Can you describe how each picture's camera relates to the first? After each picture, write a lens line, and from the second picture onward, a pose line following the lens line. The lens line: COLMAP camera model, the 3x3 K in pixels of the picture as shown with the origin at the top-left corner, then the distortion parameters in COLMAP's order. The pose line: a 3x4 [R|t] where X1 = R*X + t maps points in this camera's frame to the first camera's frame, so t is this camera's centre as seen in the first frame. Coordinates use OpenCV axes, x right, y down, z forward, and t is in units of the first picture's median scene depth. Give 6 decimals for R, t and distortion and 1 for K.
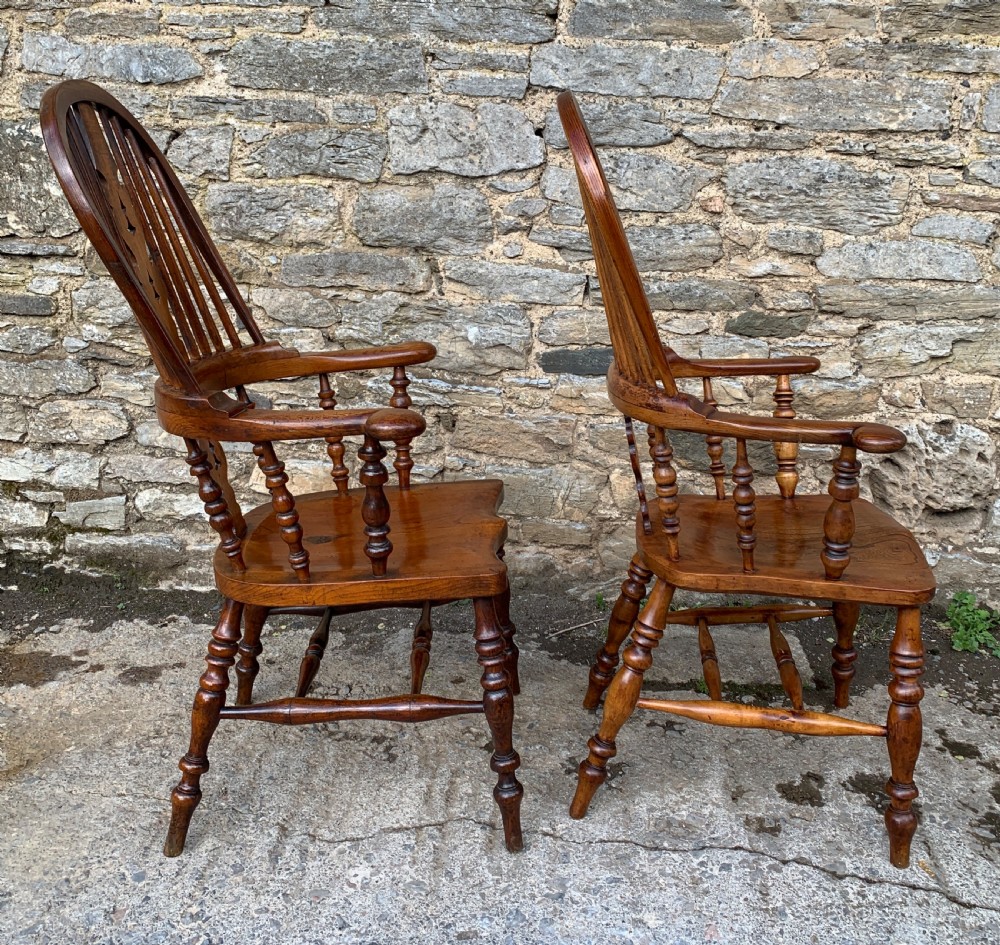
lens RADIAL K [[1079.5, 0, 531.2], [0, 1079.5, 386.6], [0, 0, 1]] dist [0.128060, -0.327260]
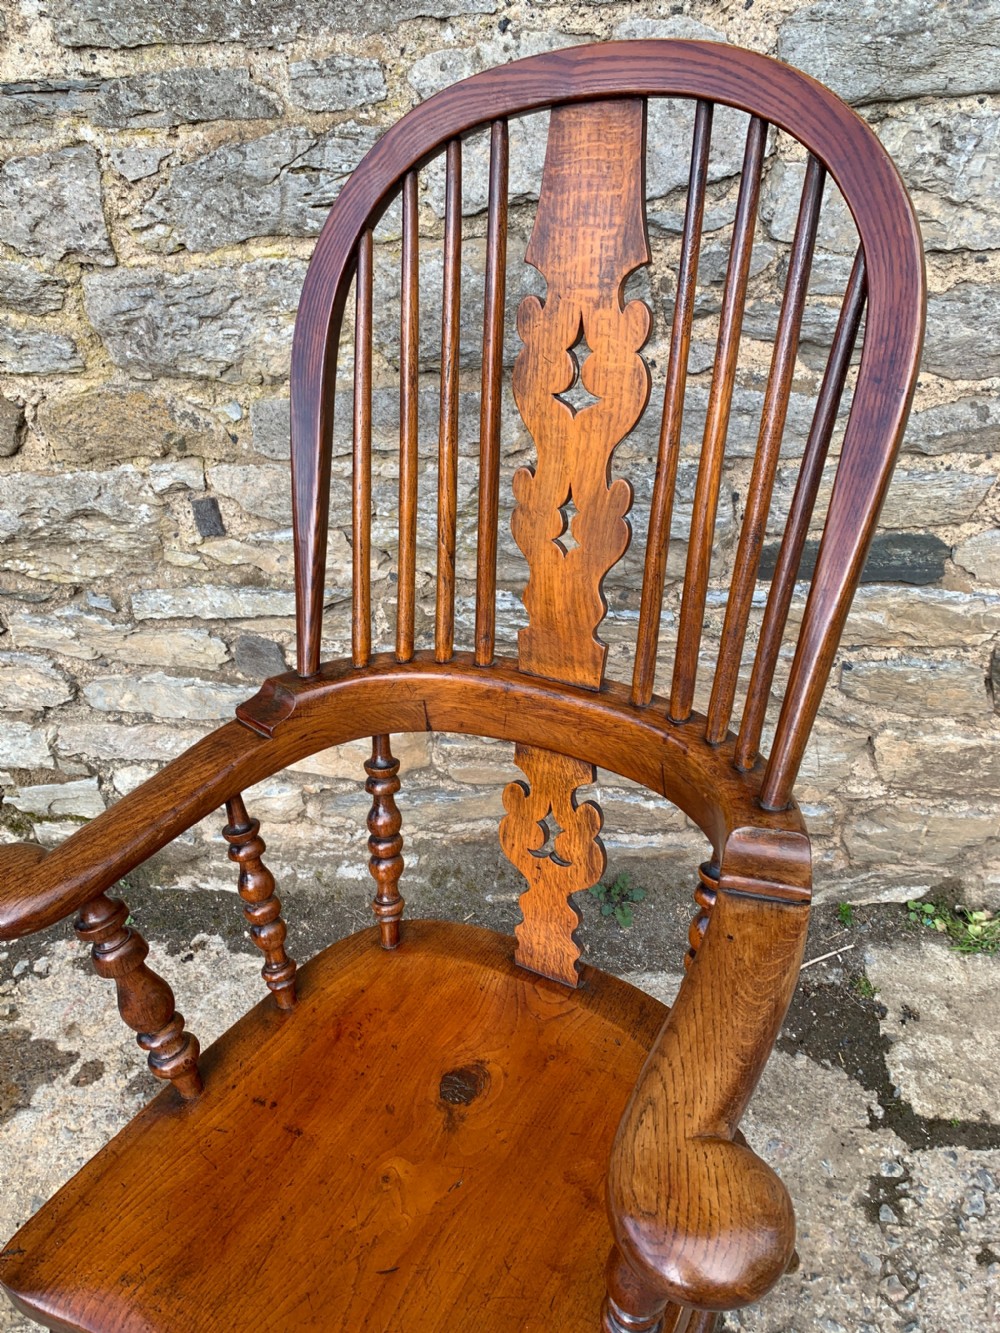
lens RADIAL K [[1022.4, 0, 503.9], [0, 1022.4, 673.5], [0, 0, 1]] dist [0.012701, -0.003953]
pose [[0.989952, -0.043624, -0.134504, -0.048018], [0.091278, 0.923634, 0.372247, -0.176053], [0.107994, -0.380784, 0.918336, 0.522849]]
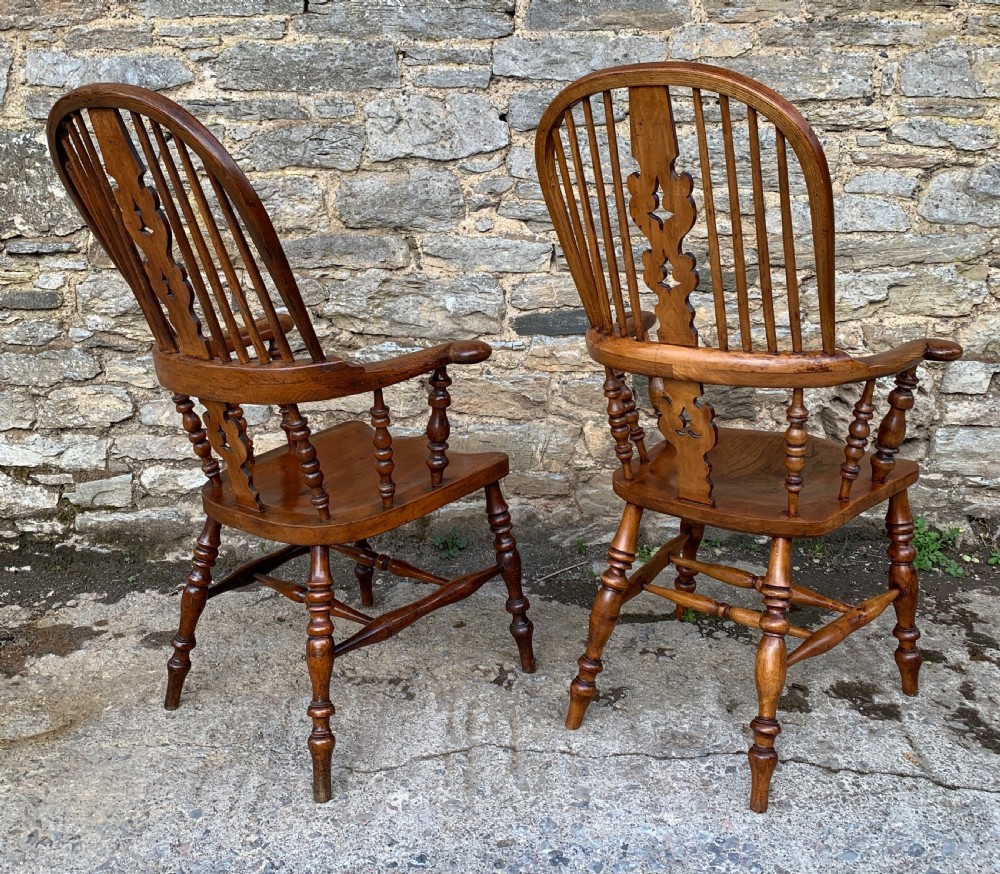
lens RADIAL K [[1052.1, 0, 486.5], [0, 1052.1, 315.3], [0, 0, 1]] dist [0.132044, -0.337824]
pose [[0.998005, -0.055286, 0.030488, -0.052667], [0.056689, 0.997273, -0.047260, 0.015635], [-0.027792, 0.048894, 0.998417, -0.058548]]
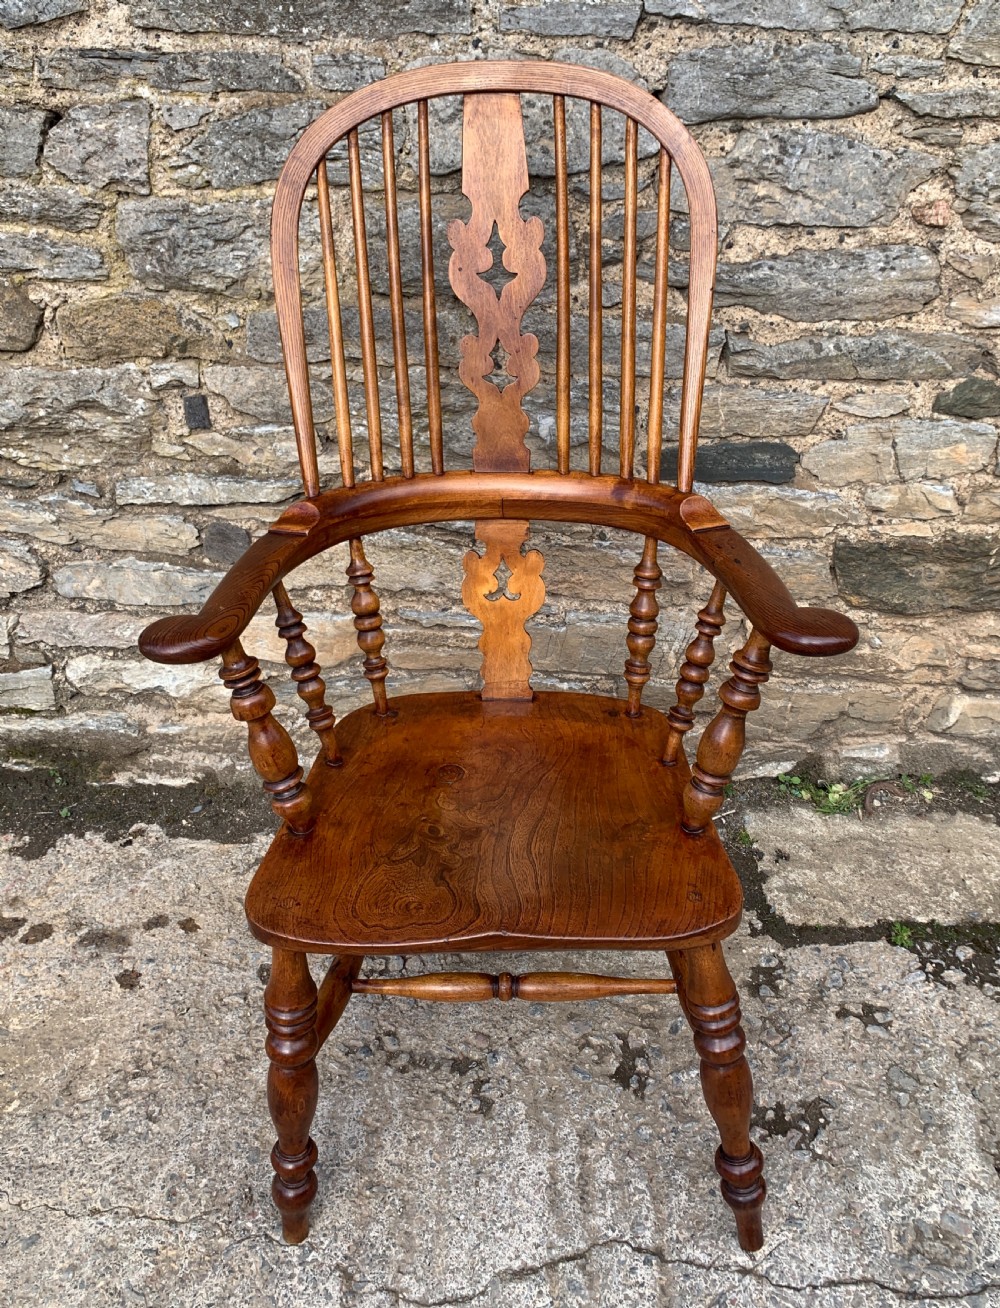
lens RADIAL K [[1139.2, 0, 527.6], [0, 1139.2, 596.0], [0, 0, 1]] dist [0.007251, 0.003472]
pose [[0.999093, -0.036538, 0.021846, -0.087116], [0.030168, 0.969746, 0.242244, -0.119418], [-0.030036, -0.241366, 0.969969, 0.315687]]
